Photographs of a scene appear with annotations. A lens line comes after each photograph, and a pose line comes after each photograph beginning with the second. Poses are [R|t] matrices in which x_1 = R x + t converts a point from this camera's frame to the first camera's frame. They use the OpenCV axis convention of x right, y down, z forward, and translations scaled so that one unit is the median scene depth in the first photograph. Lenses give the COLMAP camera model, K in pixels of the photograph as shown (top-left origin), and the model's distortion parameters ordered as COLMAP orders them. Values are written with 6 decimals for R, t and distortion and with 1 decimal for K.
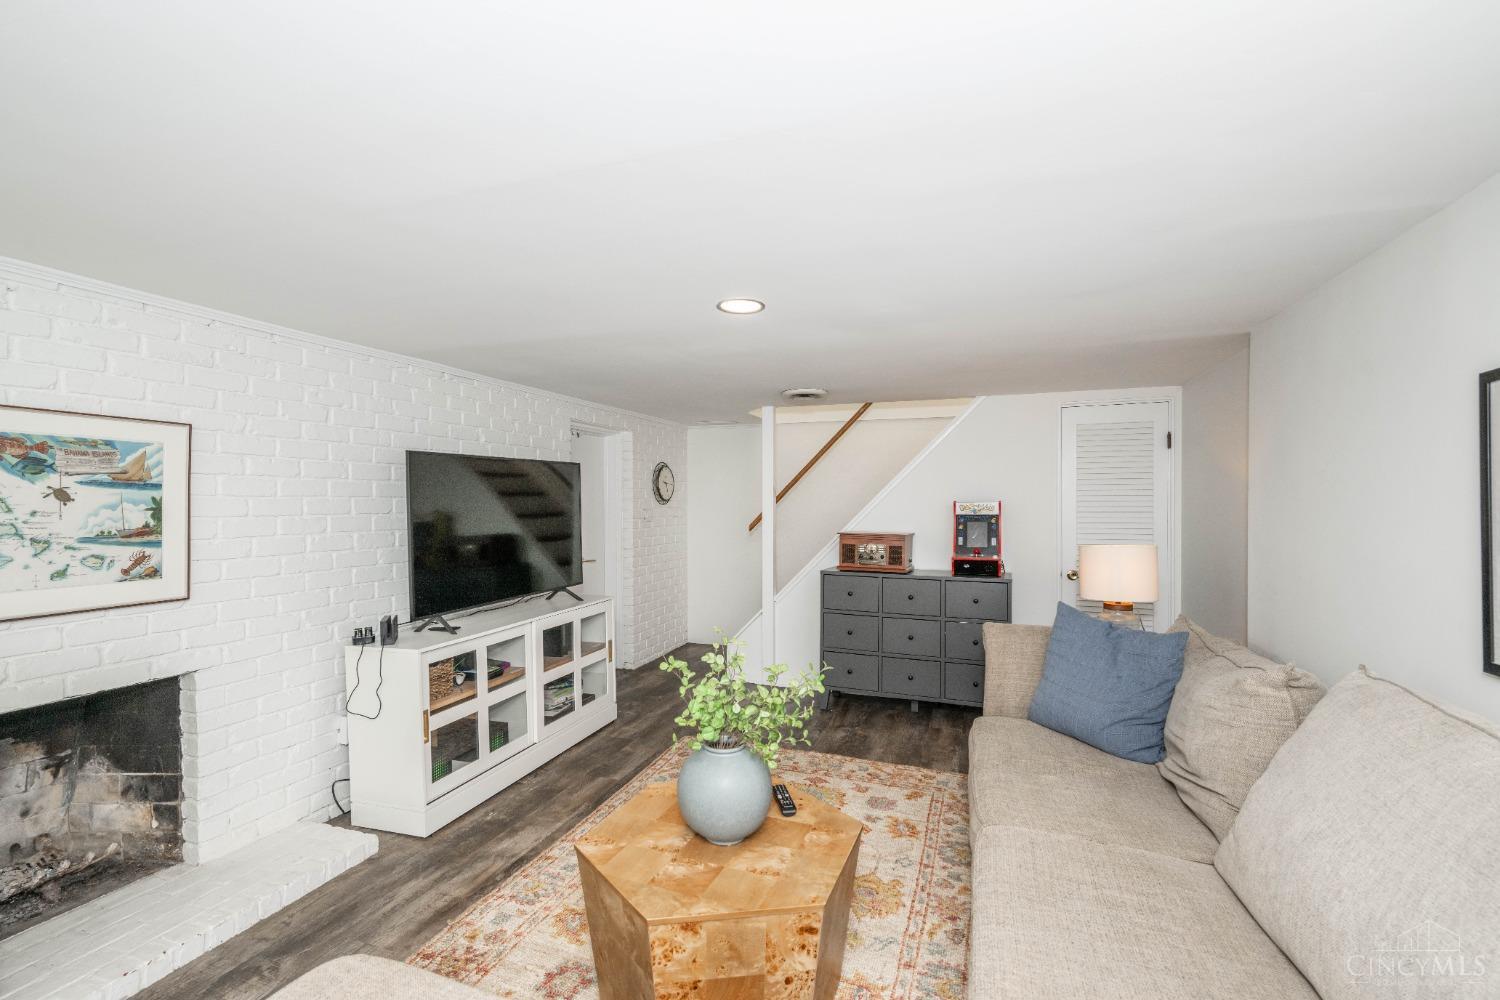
lens RADIAL K [[657.0, 0, 747.9], [0, 657.0, 503.7], [0, 0, 1]] dist [0.004960, -0.000591]
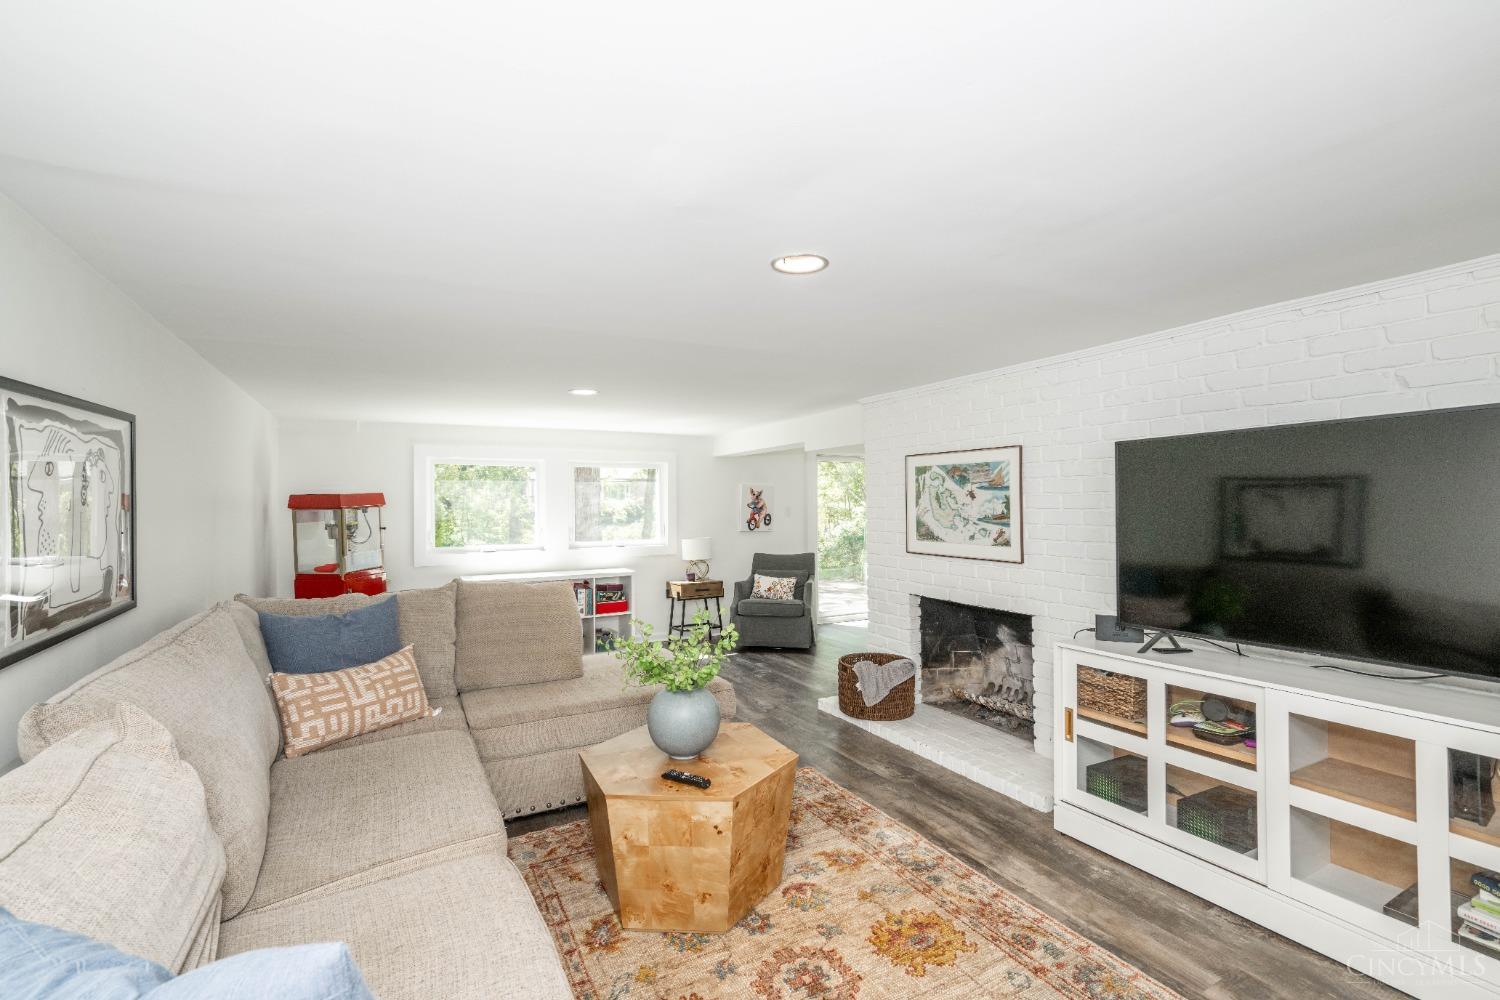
lens RADIAL K [[657.0, 0, 746.0], [0, 657.0, 499.9], [0, 0, 1]] dist [0.004960, -0.000591]
pose [[-0.656873, 0.004667, -0.753987, 0.696495], [0.005030, 0.999986, 0.001808, -0.004388], [0.753984, -0.002605, -0.656887, 1.560892]]
